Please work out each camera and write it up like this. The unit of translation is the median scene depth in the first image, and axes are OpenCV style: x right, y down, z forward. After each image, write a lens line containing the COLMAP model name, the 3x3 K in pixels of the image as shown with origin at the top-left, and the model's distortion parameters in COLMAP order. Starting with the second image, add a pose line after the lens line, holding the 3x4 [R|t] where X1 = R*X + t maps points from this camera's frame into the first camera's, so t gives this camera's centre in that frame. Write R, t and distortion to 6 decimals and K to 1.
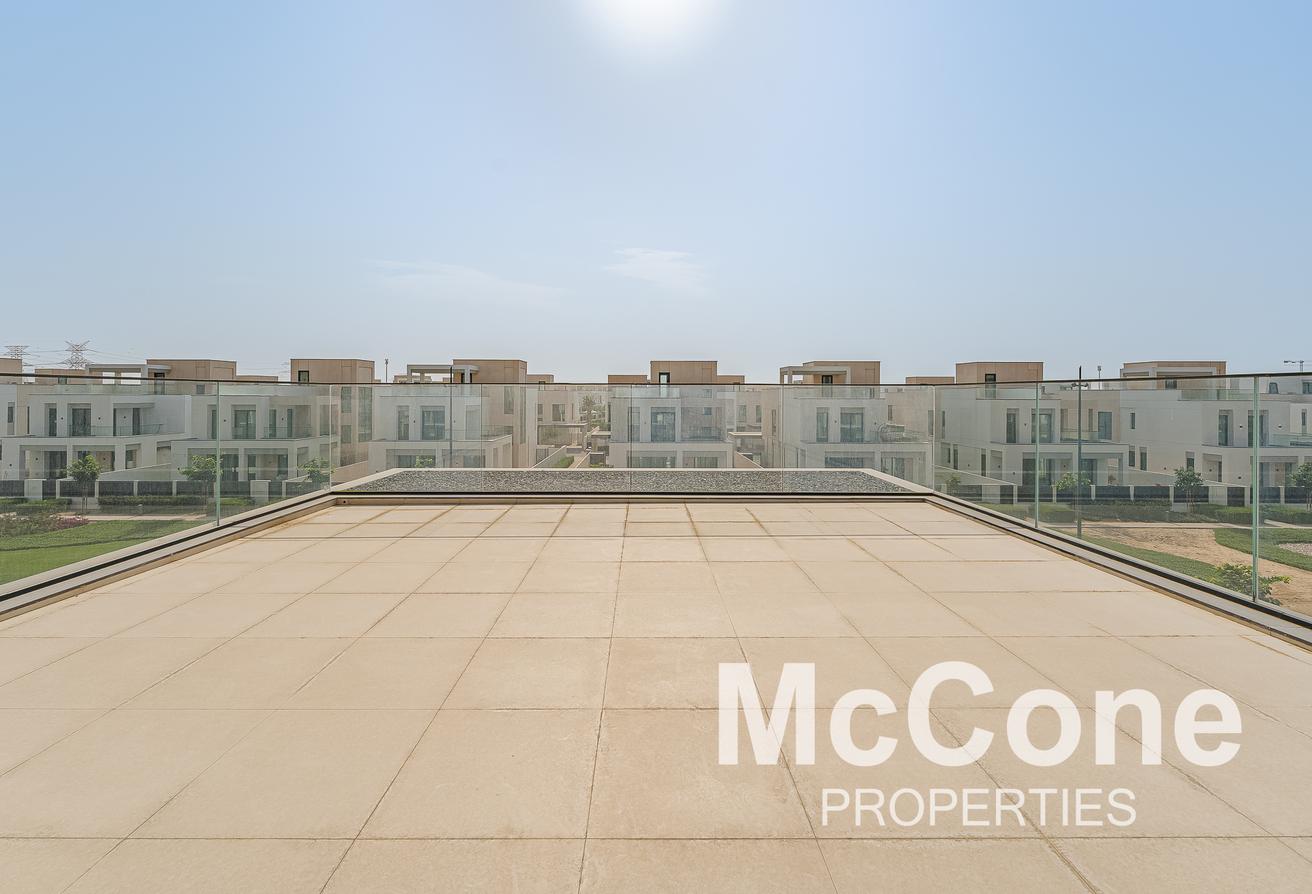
lens RADIAL K [[531.1, 0, 645.9], [0, 531.1, 400.7], [0, 0, 1]] dist [-0.000079, -0.000315]
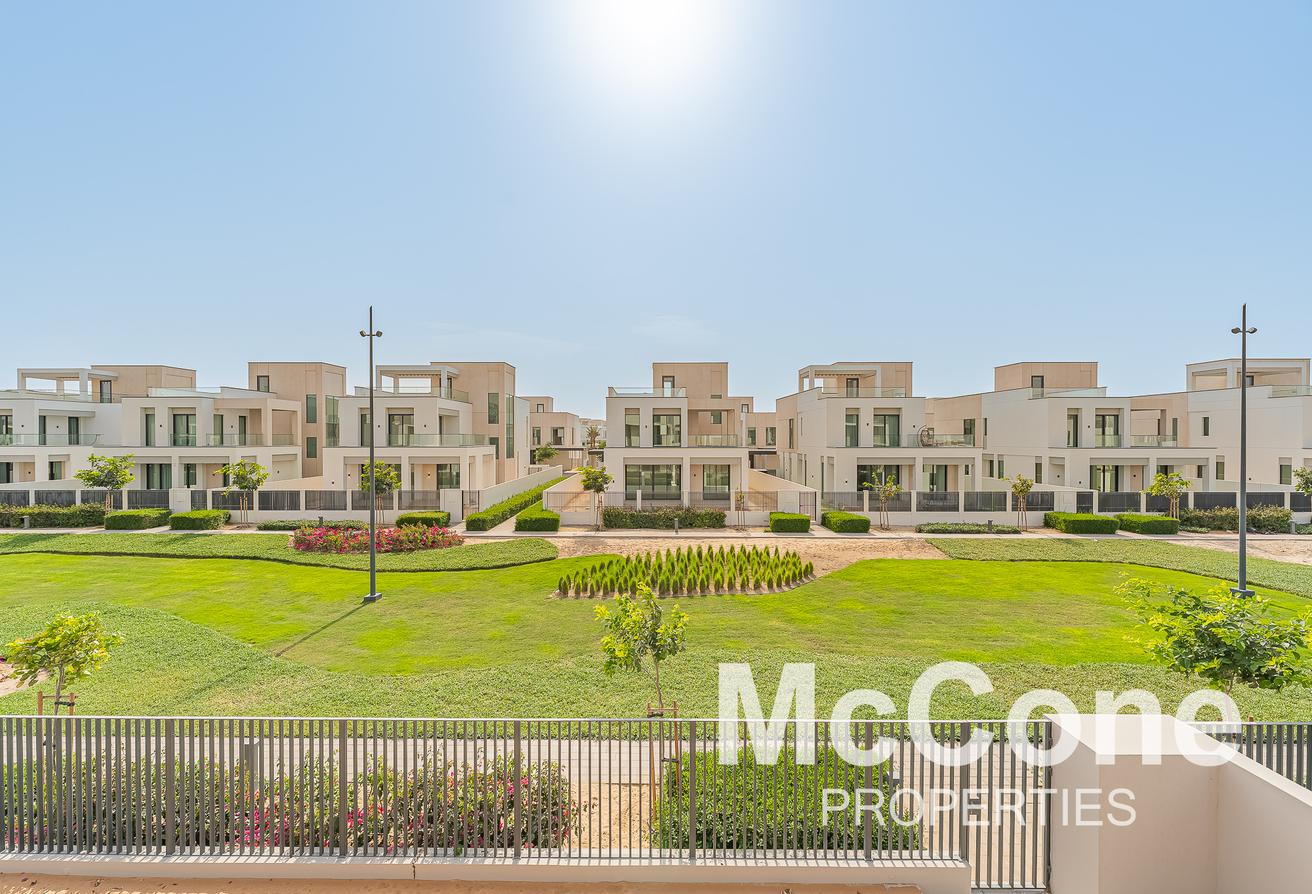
lens RADIAL K [[531.1, 0, 648.9], [0, 531.1, 438.2], [0, 0, 1]] dist [-0.000079, -0.000315]
pose [[0.999980, -0.003864, -0.005071, 0.006344], [0.003894, 0.999974, 0.006014, 0.048810], [0.005047, -0.006033, 0.999969, 0.120785]]
